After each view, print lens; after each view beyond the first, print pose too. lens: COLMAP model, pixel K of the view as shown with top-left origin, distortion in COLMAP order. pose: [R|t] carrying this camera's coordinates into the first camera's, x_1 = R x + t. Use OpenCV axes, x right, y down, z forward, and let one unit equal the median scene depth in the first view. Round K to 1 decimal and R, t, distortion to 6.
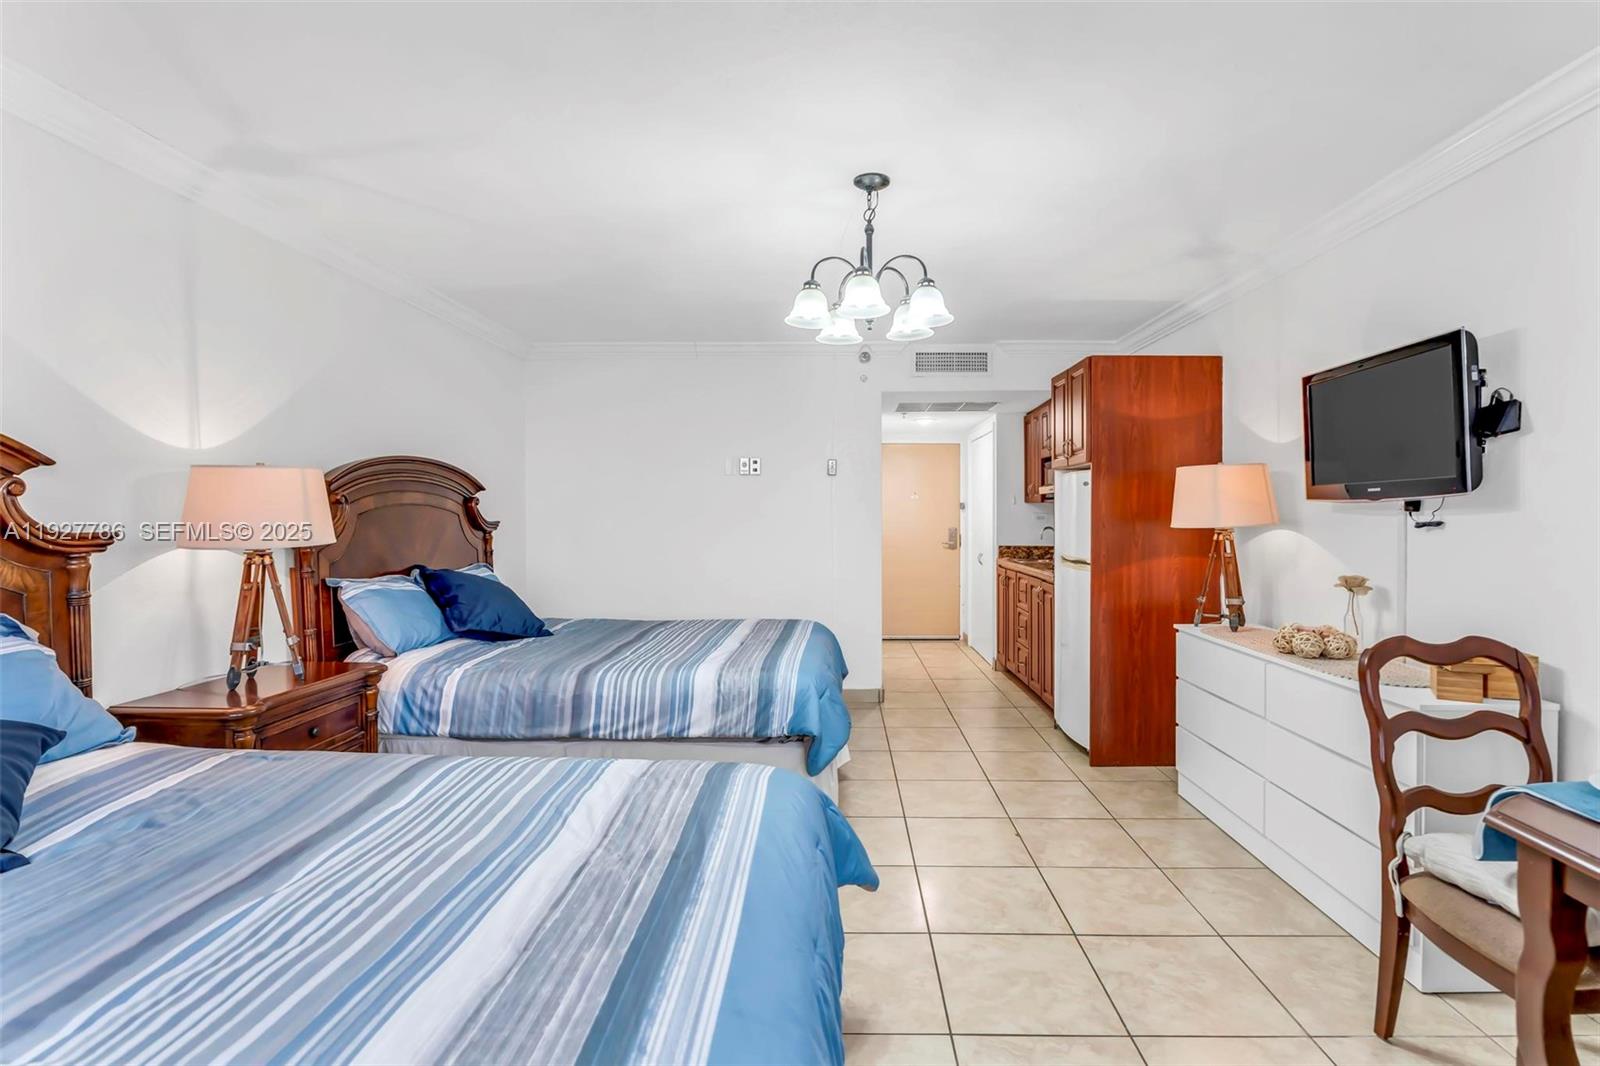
lens RADIAL K [[748.6, 0, 807.8], [0, 748.6, 540.7], [0, 0, 1]] dist [-0.012850, 0.000709]
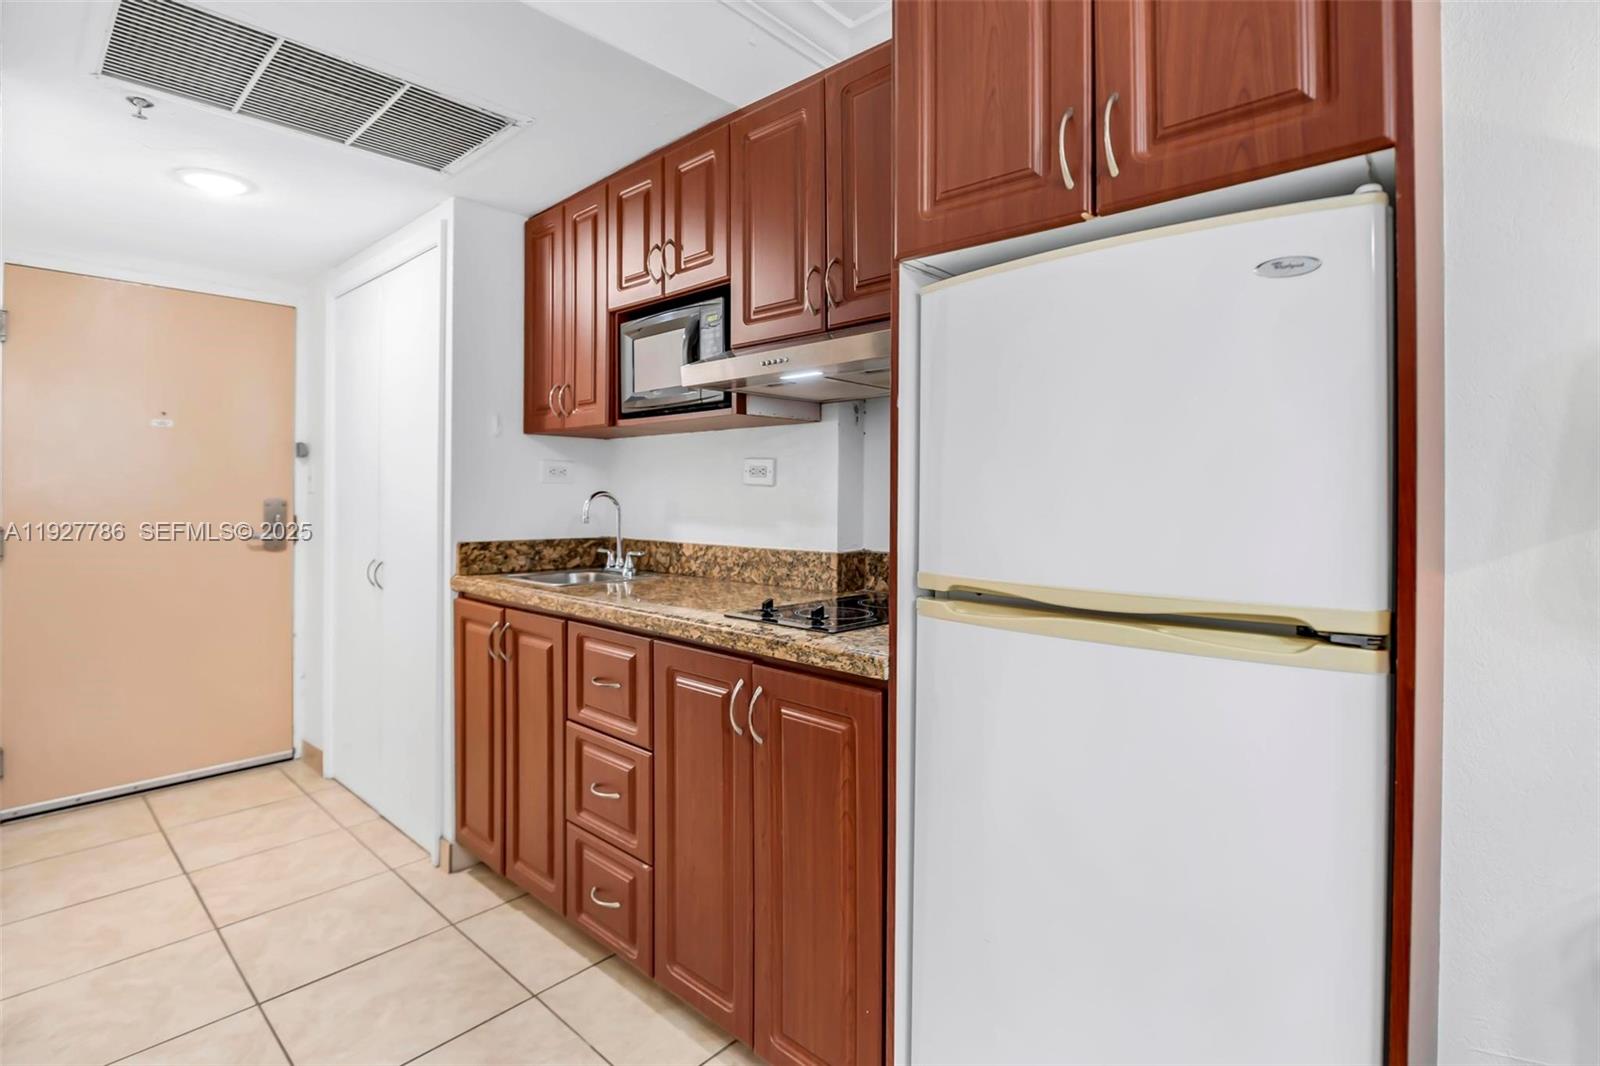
lens RADIAL K [[748.6, 0, 788.7], [0, 748.6, 487.5], [0, 0, 1]] dist [-0.012850, 0.000709]
pose [[0.645901, 0.008612, 0.763372, 0.072428], [0.022222, 0.999301, -0.030076, -0.006287], [-0.763097, 0.036390, 0.645258, 0.623319]]
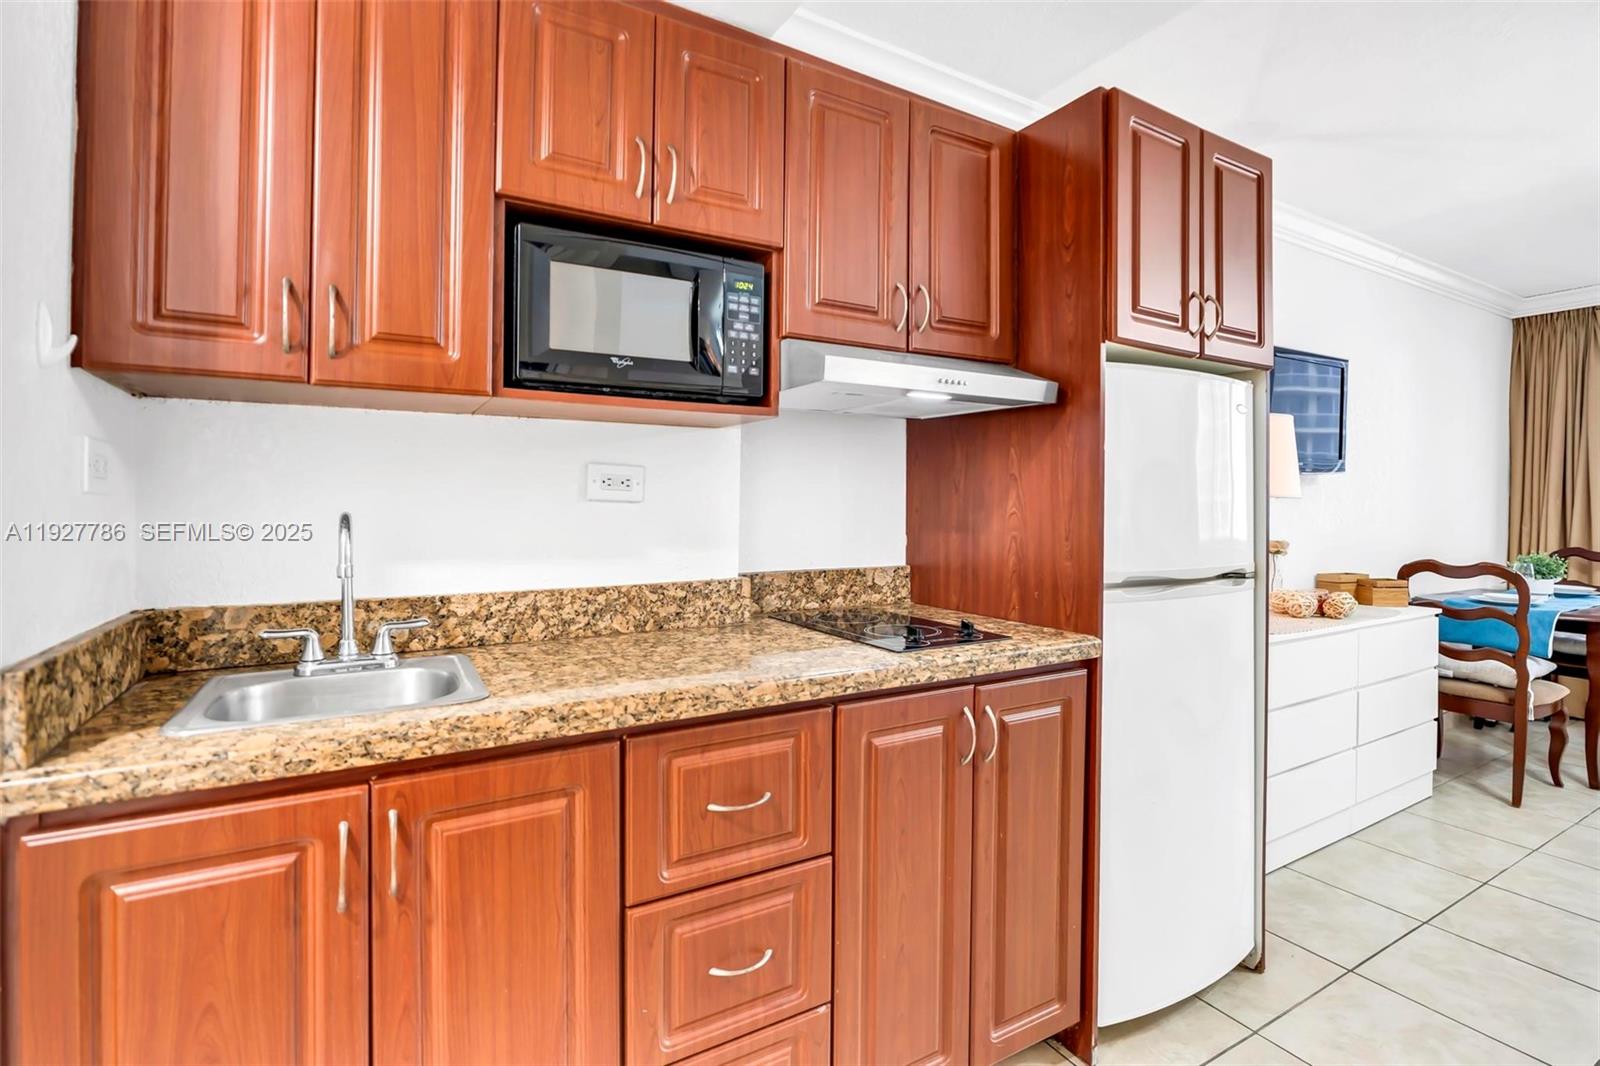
lens RADIAL K [[748.6, 0, 833.8], [0, 748.6, 499.7], [0, 0, 1]] dist [-0.012850, 0.000709]
pose [[-0.551029, -0.001566, 0.834485, 0.074425], [0.021850, 0.999628, 0.016305, -0.021612], [-0.834200, 0.027218, -0.550790, 0.951151]]
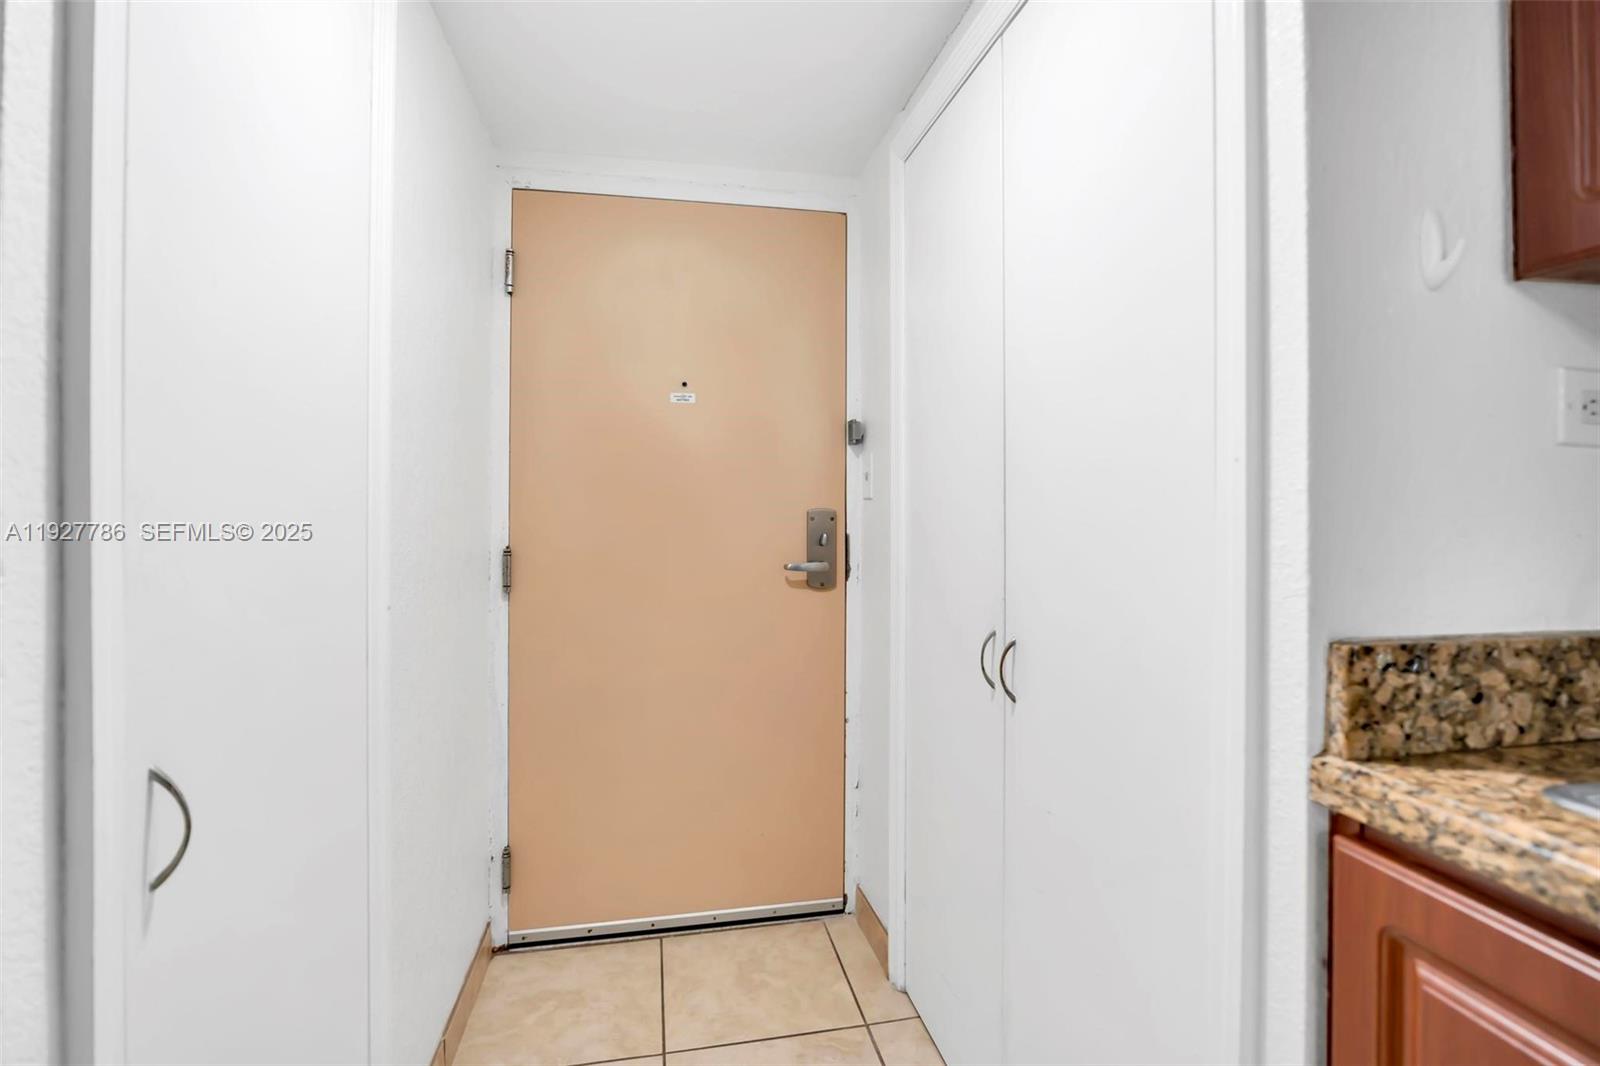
lens RADIAL K [[748.6, 0, 810.5], [0, 748.6, 520.7], [0, 0, 1]] dist [-0.012850, 0.000709]
pose [[0.971066, 0.001705, 0.238803, 0.153777], [0.004003, 0.999718, -0.023419, -0.009125], [-0.238776, 0.023697, 0.970785, 0.911291]]
